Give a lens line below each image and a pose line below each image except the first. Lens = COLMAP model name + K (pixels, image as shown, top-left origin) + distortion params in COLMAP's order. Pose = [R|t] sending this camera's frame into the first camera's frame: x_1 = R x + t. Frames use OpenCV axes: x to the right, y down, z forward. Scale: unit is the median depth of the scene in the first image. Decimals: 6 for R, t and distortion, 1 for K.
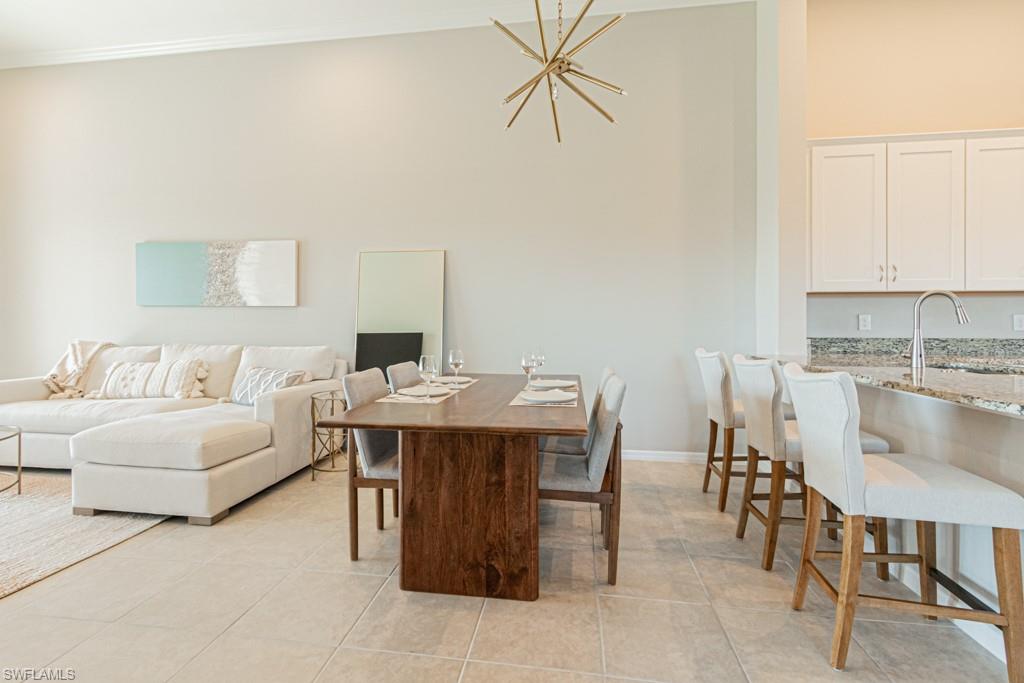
lens RADIAL K [[479.5, 0, 506.7], [0, 479.5, 325.1], [0, 0, 1]] dist [0.004329, -0.000328]
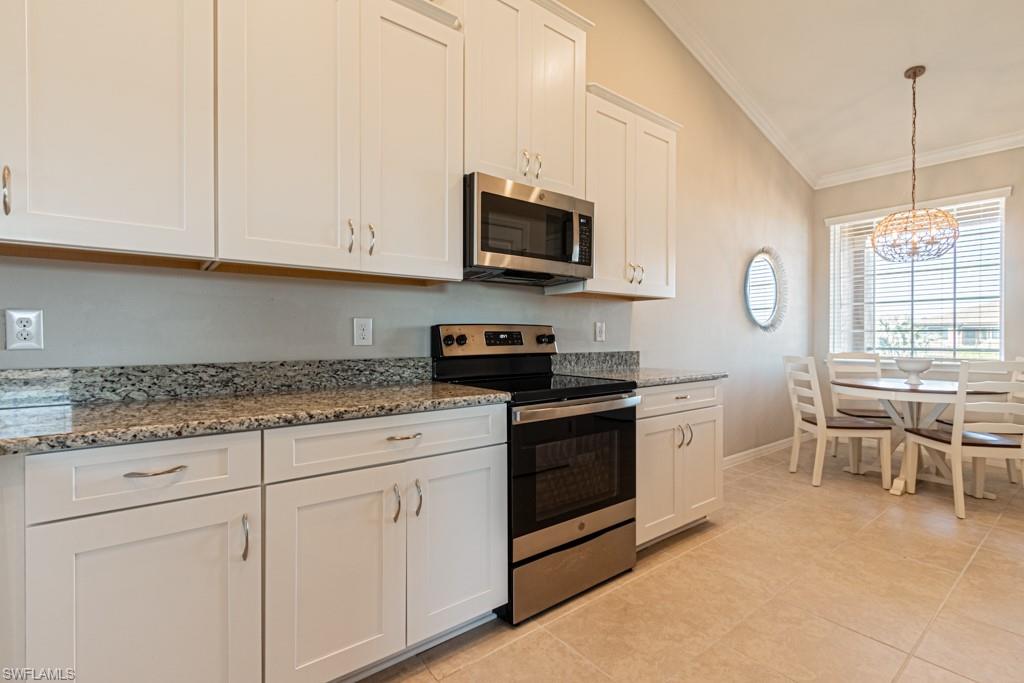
lens RADIAL K [[469.7, 0, 508.8], [0, 469.7, 341.0], [0, 0, 1]] dist [0.002778, 0.000140]
pose [[0.688359, -0.007792, 0.725328, 0.705083], [0.002266, 0.999961, 0.008591, 0.001655], [-0.725367, -0.004270, 0.688349, 0.430112]]
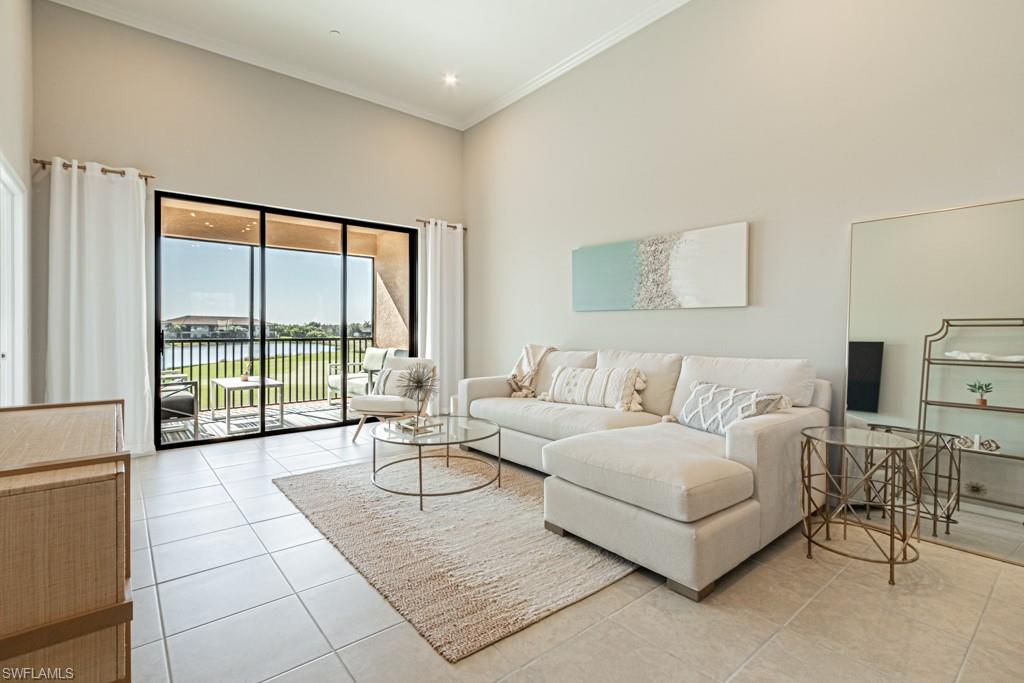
lens RADIAL K [[478.2, 0, 491.1], [0, 478.2, 330.6], [0, 0, 1]] dist [0.000338, 0.000052]
pose [[0.725828, 0.001792, -0.687874, -0.232402], [-0.001493, 0.999998, 0.001029, 0.000050], [0.687875, 0.000280, 0.725829, 0.169086]]
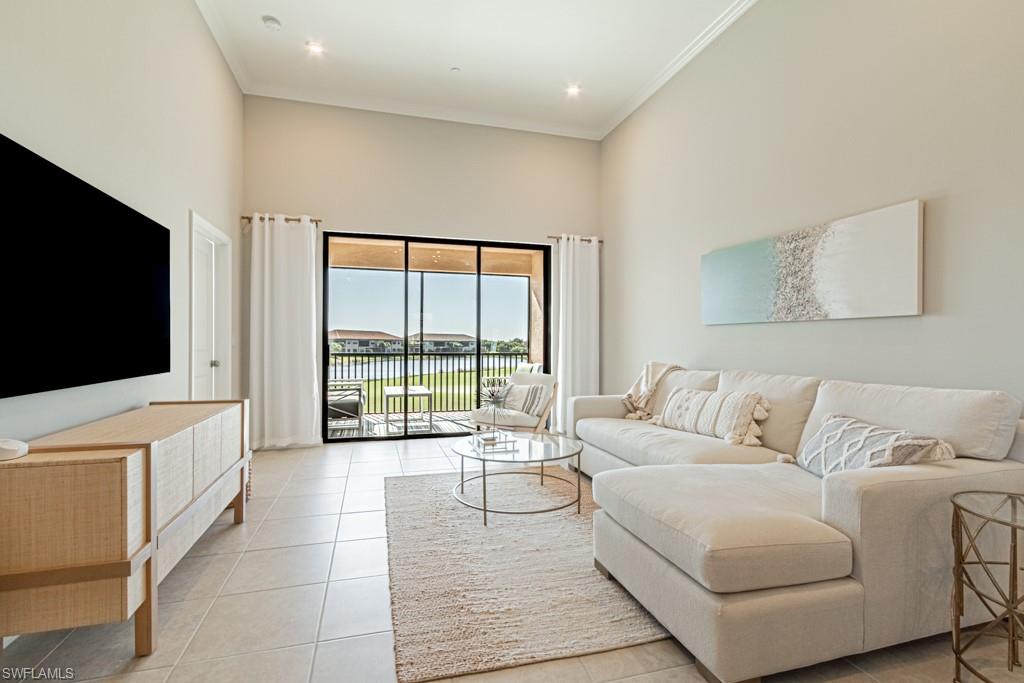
lens RADIAL K [[466.6, 0, 496.1], [0, 466.6, 345.1], [0, 0, 1]] dist [-0.000256, 0.000092]
pose [[0.397061, 0.001623, -0.917791, -0.146431], [-0.005386, 0.999985, -0.000562, -0.000580], [0.917777, 0.005167, 0.397063, 0.360456]]
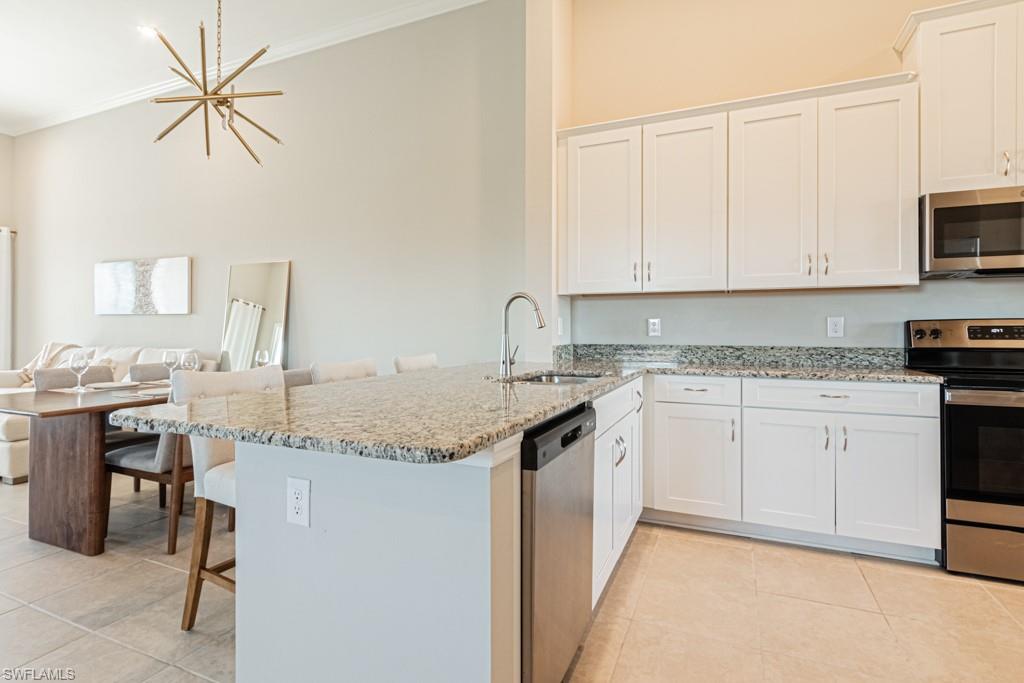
lens RADIAL K [[520.2, 0, 497.8], [0, 520.2, 327.7], [0, 0, 1]] dist [0.002581, -0.002210]
pose [[0.961413, -0.001422, -0.275104, 0.699240], [-0.000315, 0.999980, -0.006268, 0.001547], [0.275107, 0.006113, 0.961394, 0.005475]]
